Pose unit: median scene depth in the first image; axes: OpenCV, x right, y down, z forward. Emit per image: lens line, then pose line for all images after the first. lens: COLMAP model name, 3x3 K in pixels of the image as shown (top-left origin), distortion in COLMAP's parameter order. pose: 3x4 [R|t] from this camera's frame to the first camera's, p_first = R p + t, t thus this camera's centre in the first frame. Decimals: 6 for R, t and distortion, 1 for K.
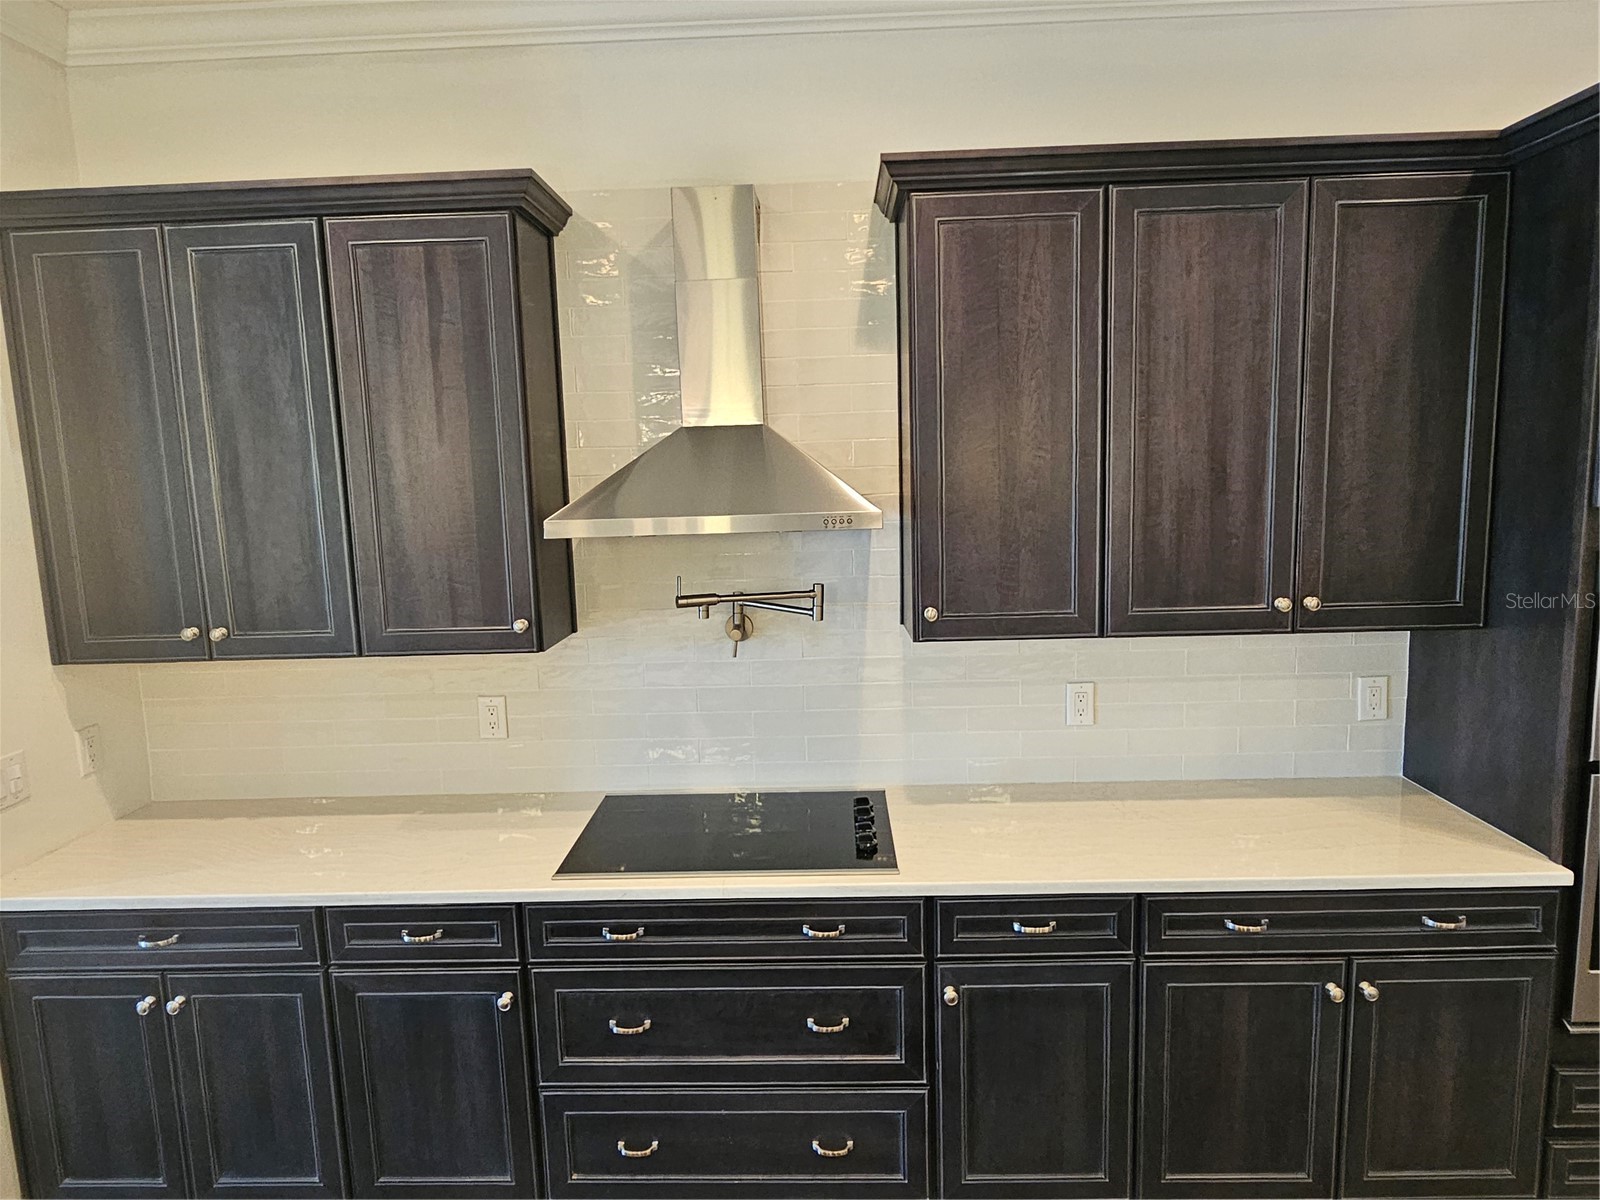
lens RADIAL K [[977.3, 0, 803.1], [0, 977.3, 592.1], [0, 0, 1]] dist [0.002246, -0.003432]
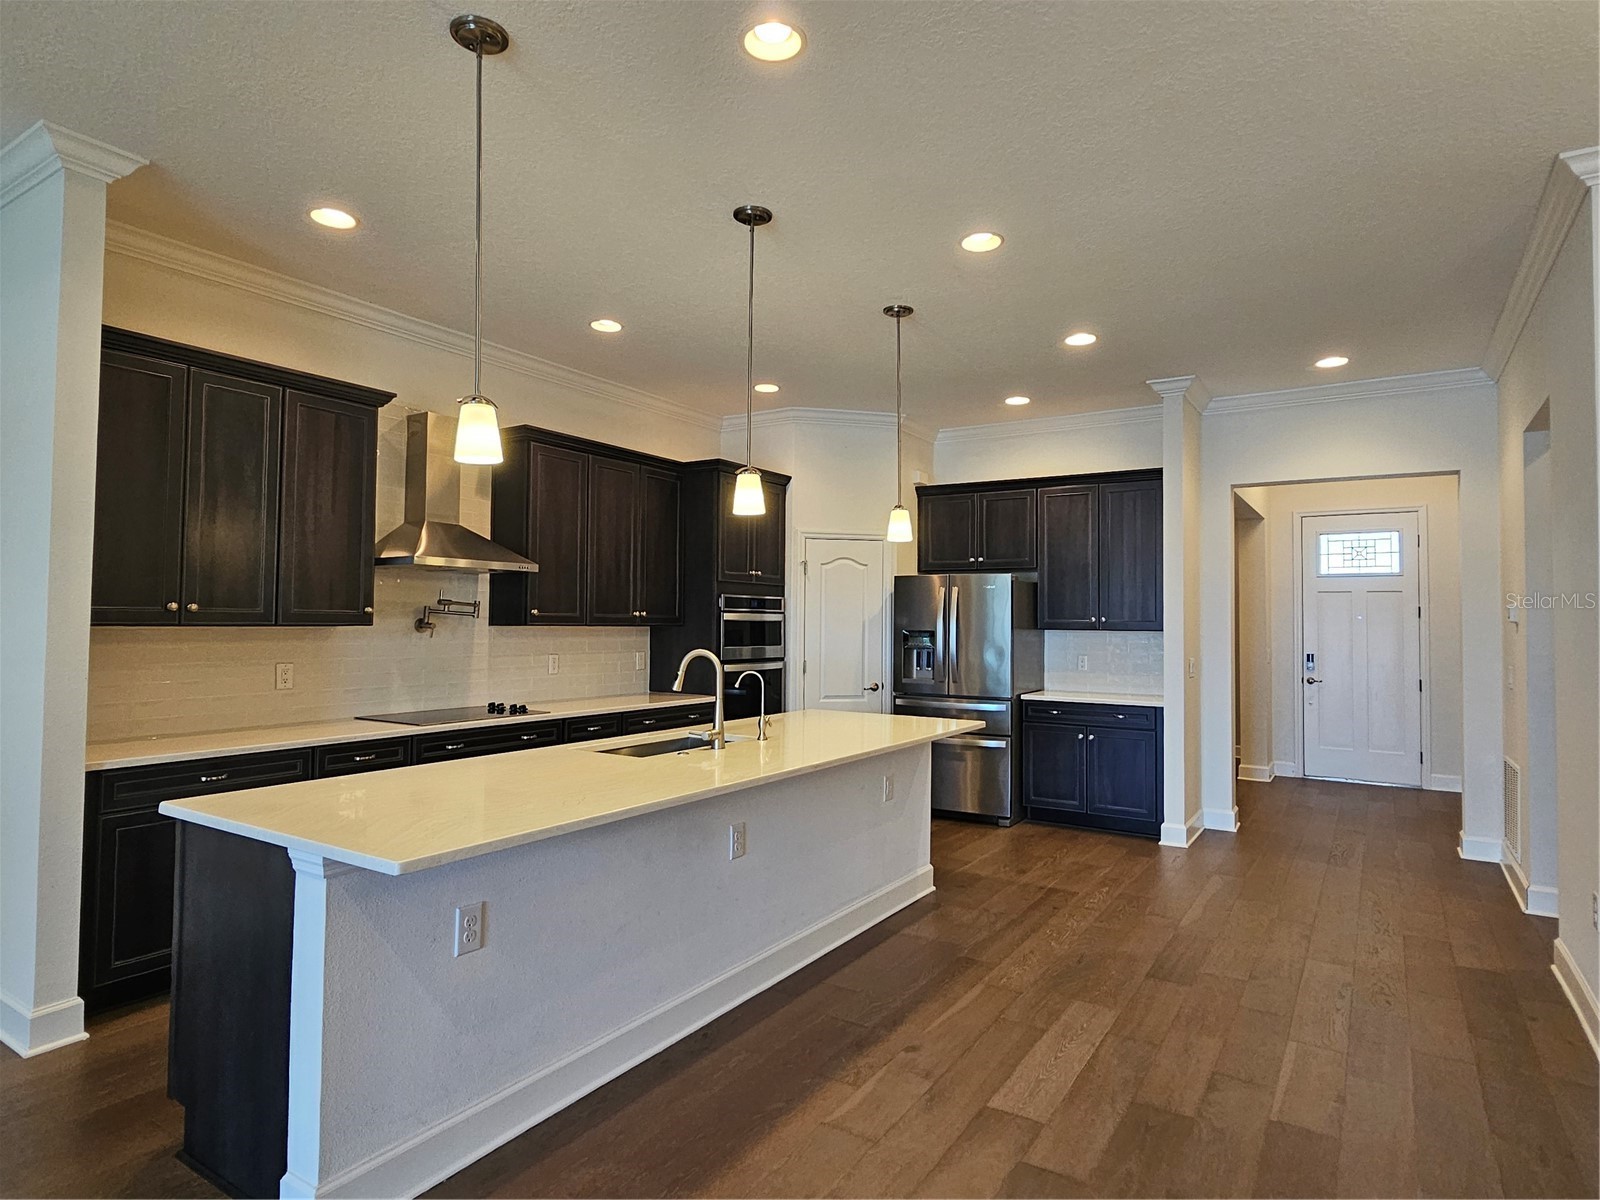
lens RADIAL K [[907.6, 0, 804.2], [0, 907.6, 590.7], [0, 0, 1]] dist [-0.004713, -0.000400]
pose [[0.510628, 0.066053, 0.857261, -1.394968], [0.089922, 0.987474, -0.129648, 0.307994], [-0.855087, 0.143289, 0.498292, -0.642661]]
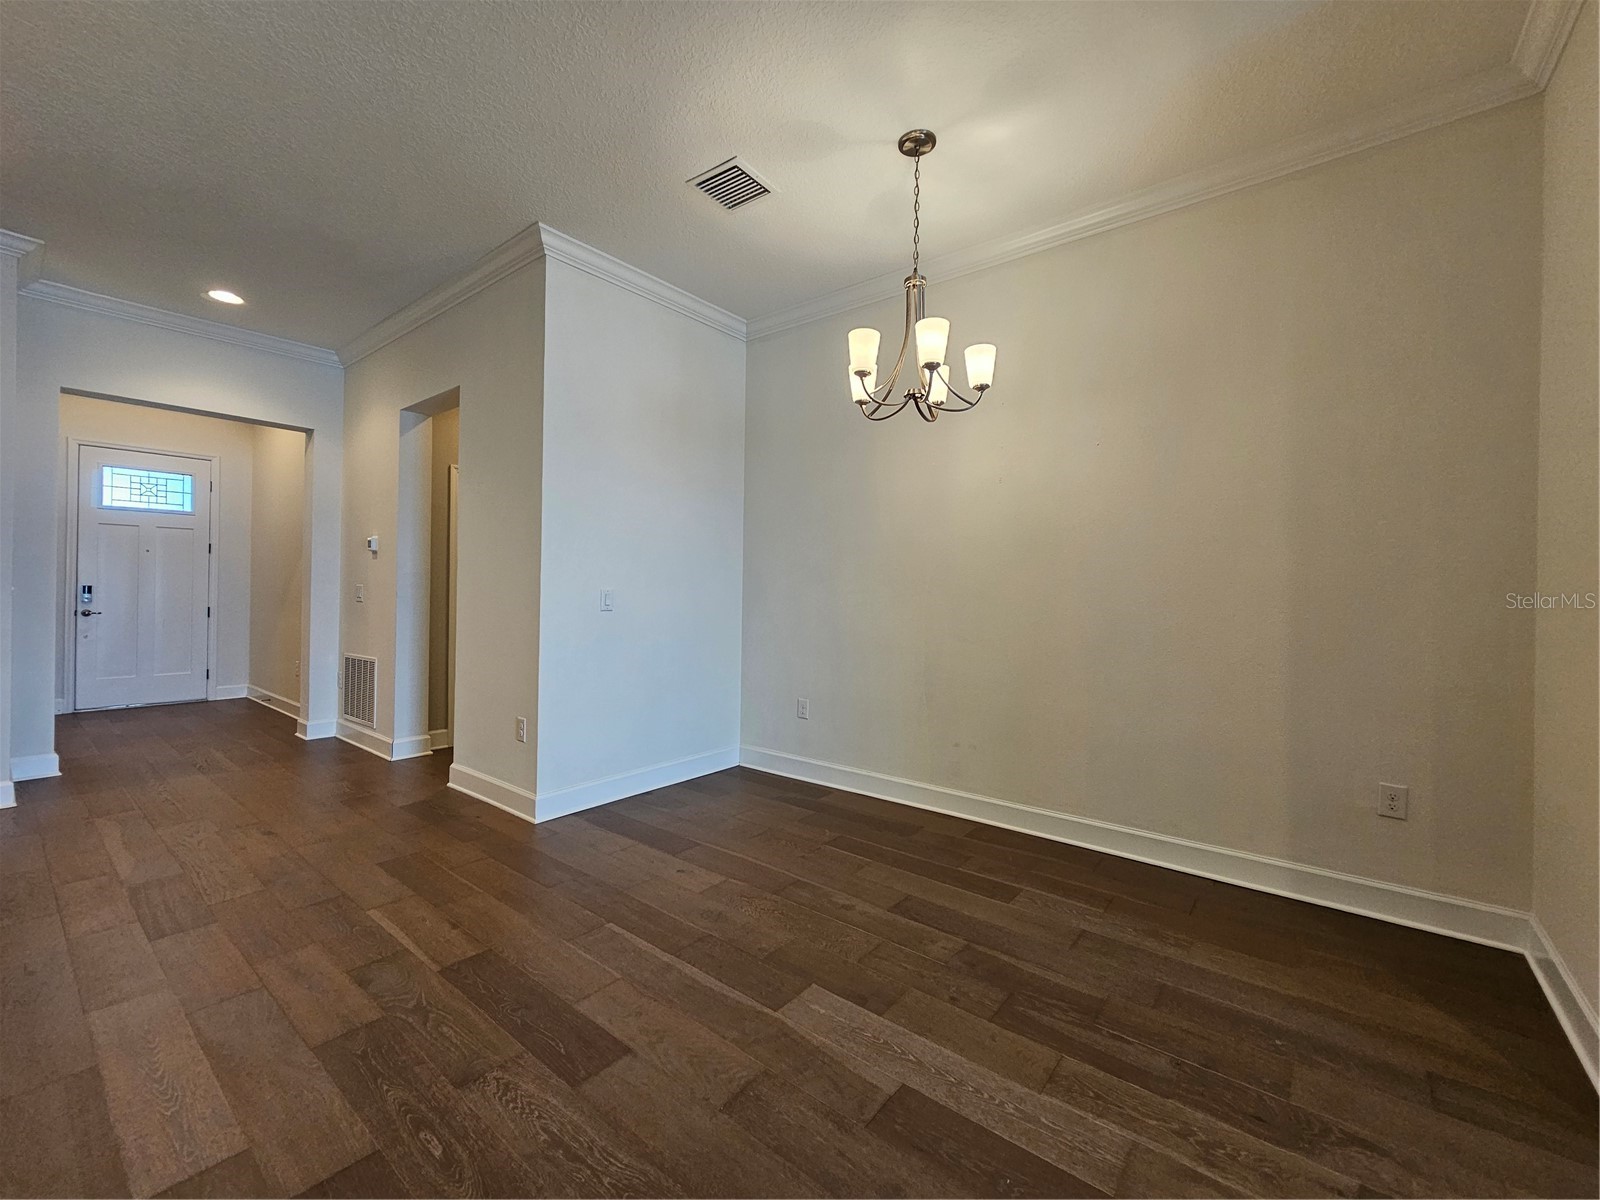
lens RADIAL K [[657.2, 0, 803.2], [0, 657.2, 589.2], [0, 0, 1]] dist [-0.000795, -0.000450]
pose [[-0.800780, 0.021390, 0.598576, -1.041707], [0.093972, 0.991472, 0.090287, 0.315643], [-0.591540, 0.128549, -0.795962, -0.147218]]
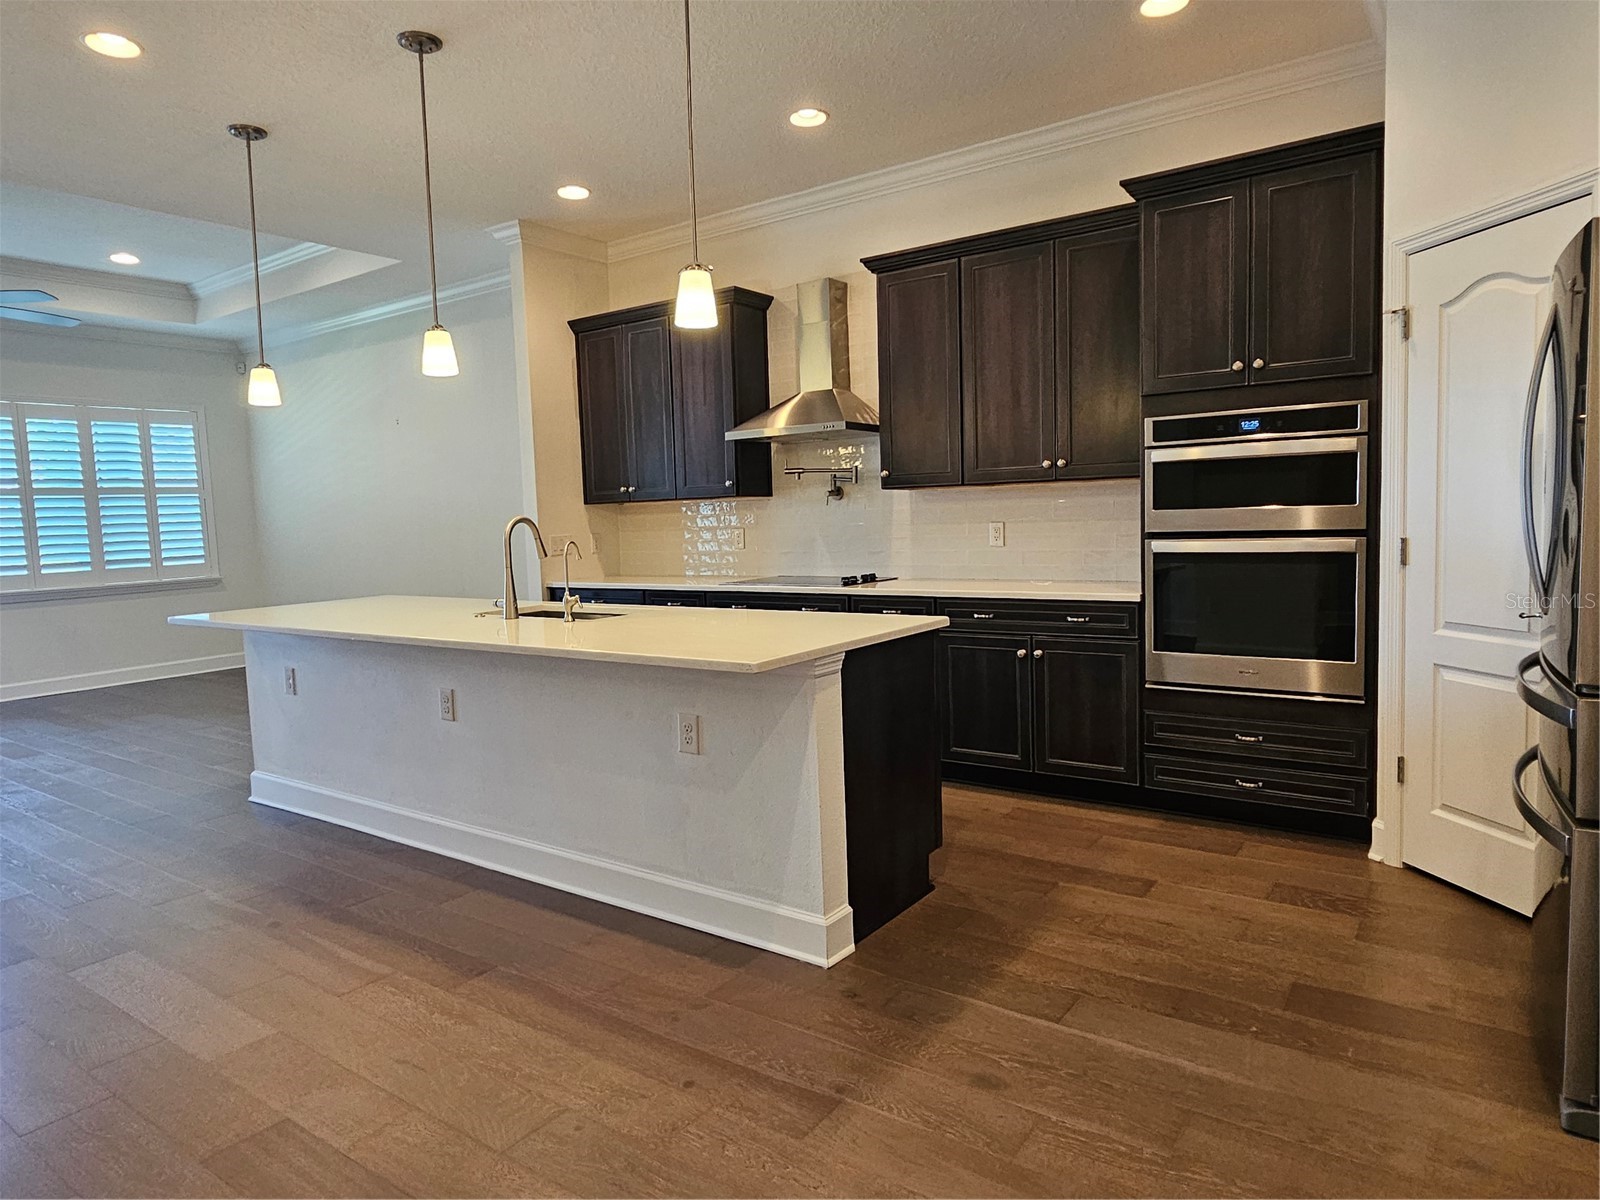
lens RADIAL K [[977.3, 0, 796.6], [0, 977.3, 594.0], [0, 0, 1]] dist [0.002246, -0.003432]
pose [[0.829382, 0.048970, -0.556531, 1.117322], [-0.066160, 0.997751, -0.010803, 0.304524], [0.554750, 0.045780, 0.830756, -0.787367]]
